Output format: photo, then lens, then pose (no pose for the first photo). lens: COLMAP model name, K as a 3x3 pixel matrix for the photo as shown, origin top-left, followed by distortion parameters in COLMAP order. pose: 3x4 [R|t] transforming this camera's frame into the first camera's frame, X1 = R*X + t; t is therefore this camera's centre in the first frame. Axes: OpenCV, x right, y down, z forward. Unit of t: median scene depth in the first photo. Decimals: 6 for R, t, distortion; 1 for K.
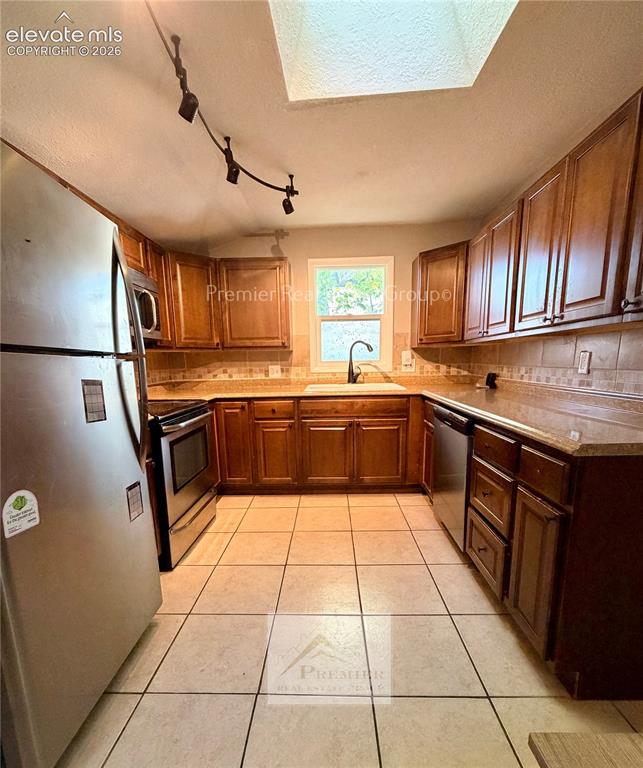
lens RADIAL K [[343.1, 0, 327.8], [0, 343.1, 423.7], [0, 0, 1]] dist [-0.010188, 0.000636]
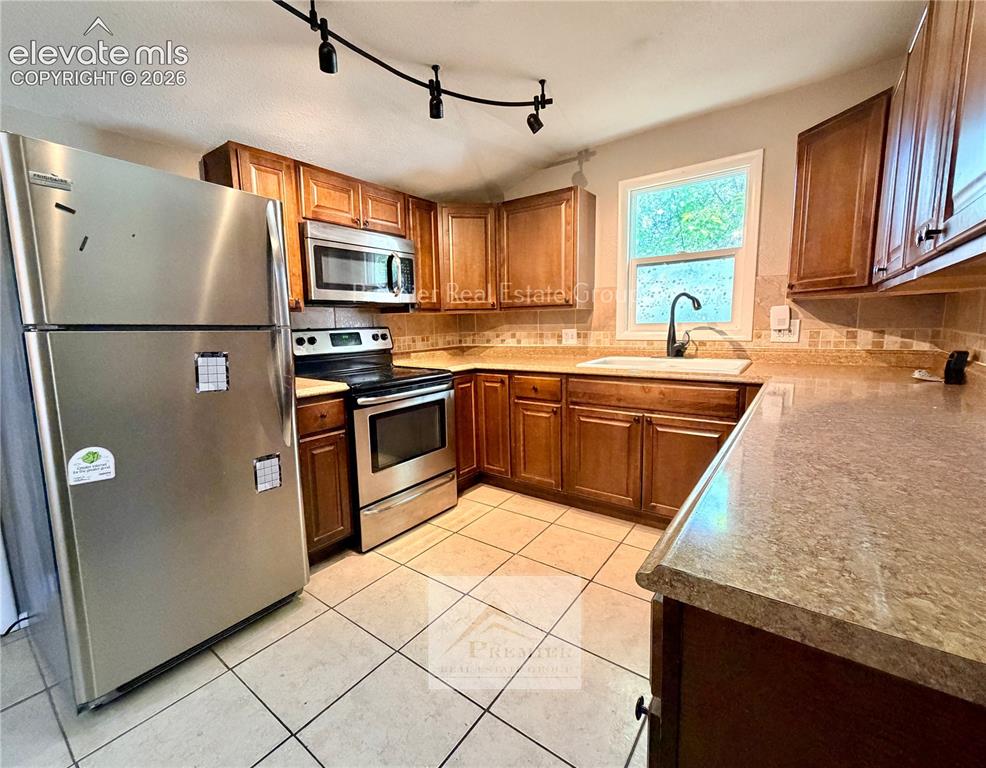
lens RADIAL K [[424.0, 0, 491.5], [0, 424.0, 380.3], [0, 0, 1]] dist [-0.001586, -0.000147]
pose [[0.810467, 0.078650, -0.580480, 0.296999], [-0.094846, 0.995489, 0.002455, -0.048240], [0.578055, 0.053066, 0.814271, 0.159926]]
